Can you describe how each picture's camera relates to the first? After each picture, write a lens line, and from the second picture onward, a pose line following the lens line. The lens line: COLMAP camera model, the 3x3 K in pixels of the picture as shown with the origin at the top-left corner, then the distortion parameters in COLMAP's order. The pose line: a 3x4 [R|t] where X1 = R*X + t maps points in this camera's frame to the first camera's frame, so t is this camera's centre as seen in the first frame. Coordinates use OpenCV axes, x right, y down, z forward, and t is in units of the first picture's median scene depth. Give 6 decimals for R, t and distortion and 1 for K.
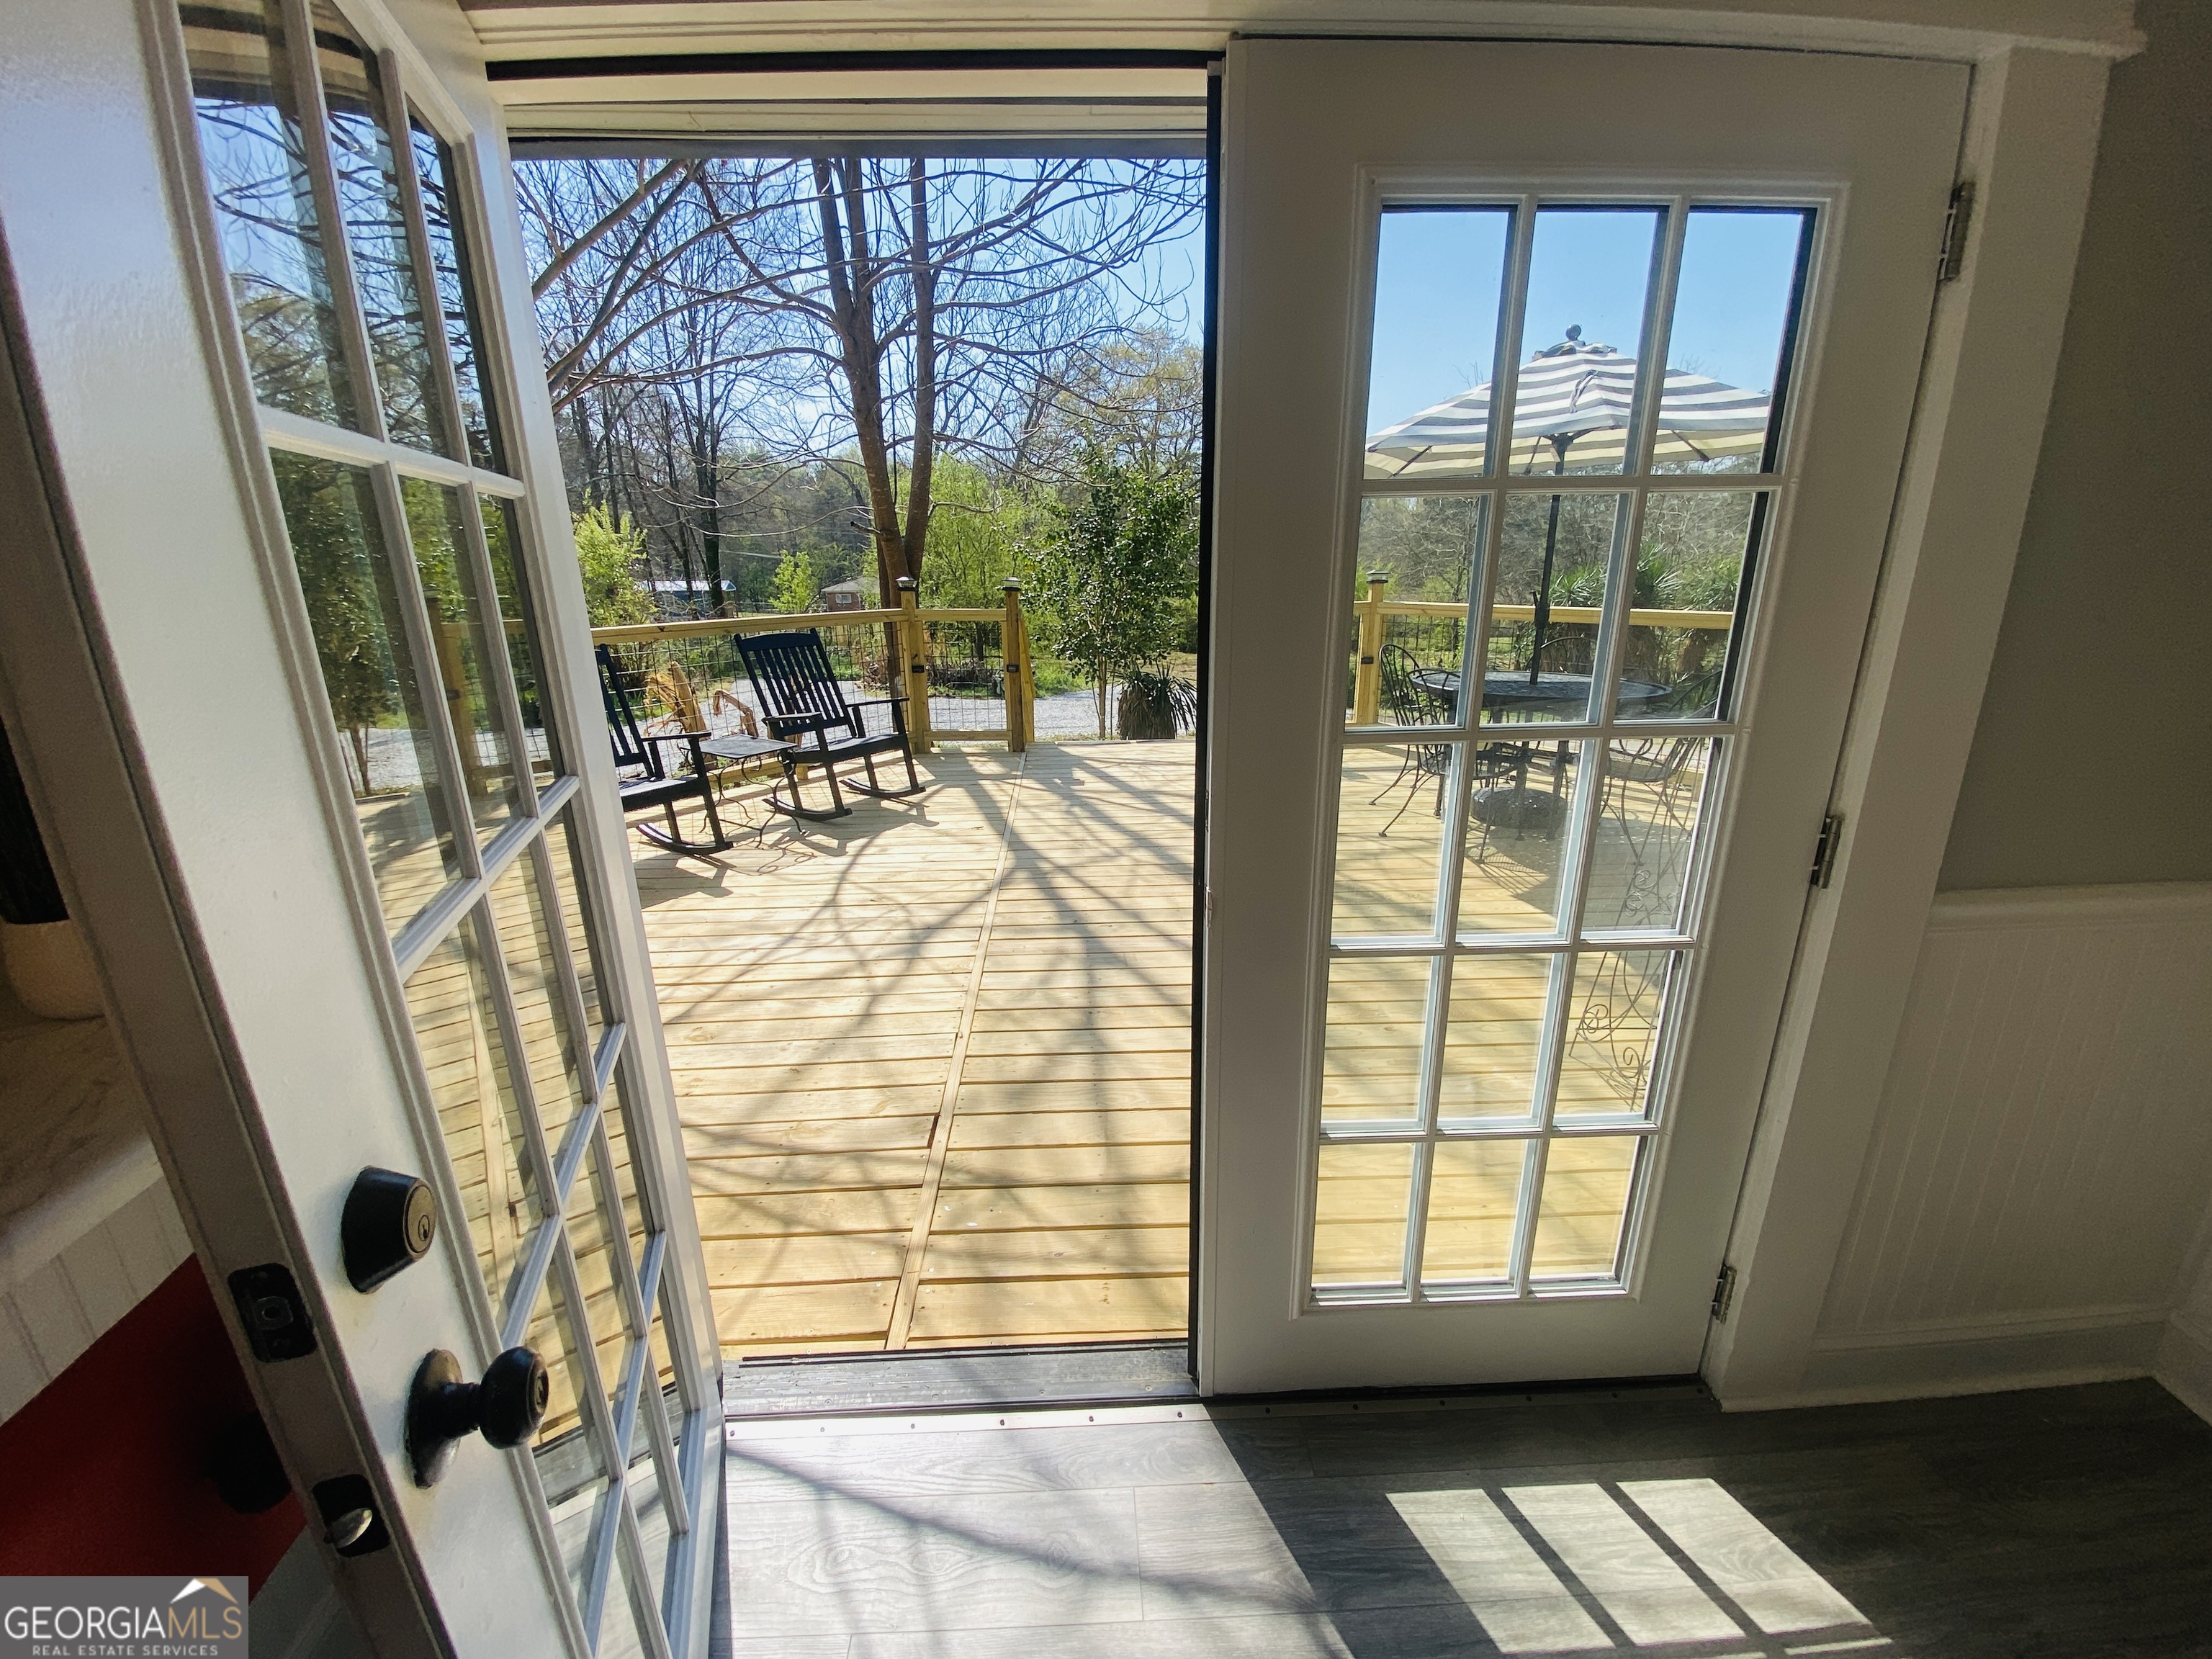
lens RADIAL K [[891.4, 0, 1106.2], [0, 891.4, 838.7], [0, 0, 1]] dist [0.015596, -0.019625]
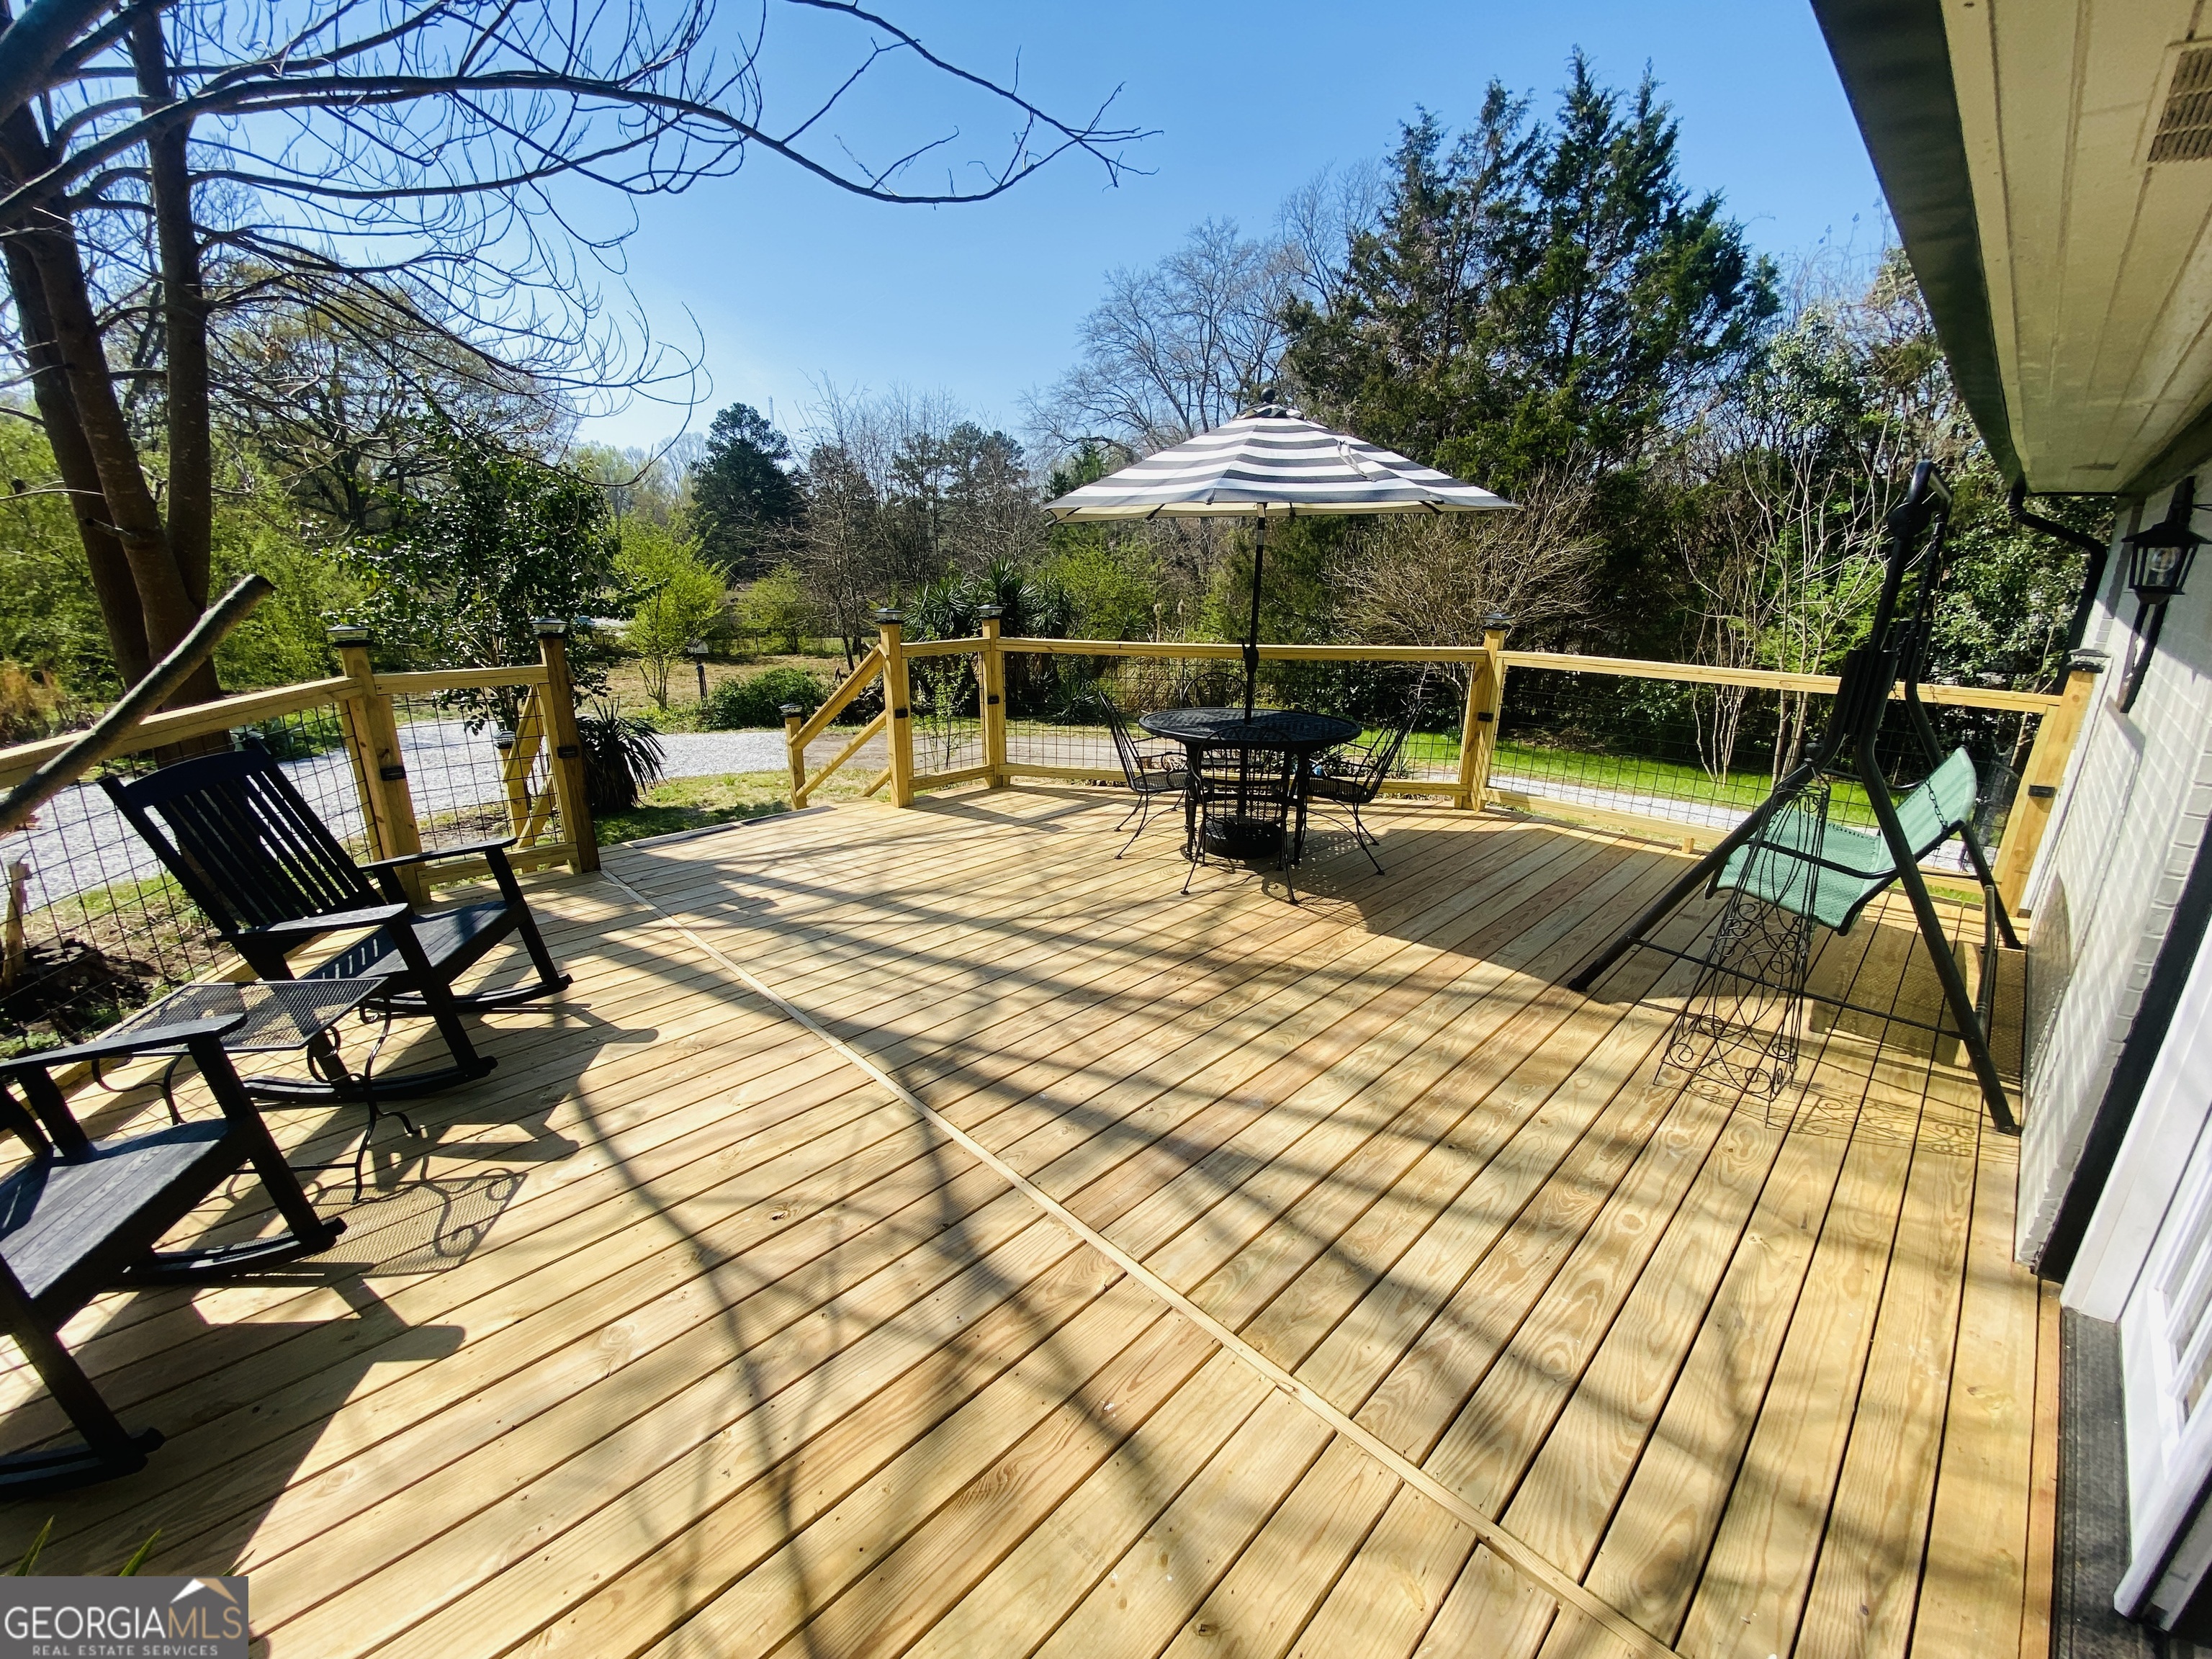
lens RADIAL K [[890.9, 0, 1106.0], [0, 890.9, 829.5], [0, 0, 1]] dist [0.014127, -0.026368]
pose [[0.738608, -0.184412, 0.648422, -0.385464], [0.187394, 0.980113, 0.065288, -0.157781], [-0.647566, 0.073288, 0.758477, 0.355625]]
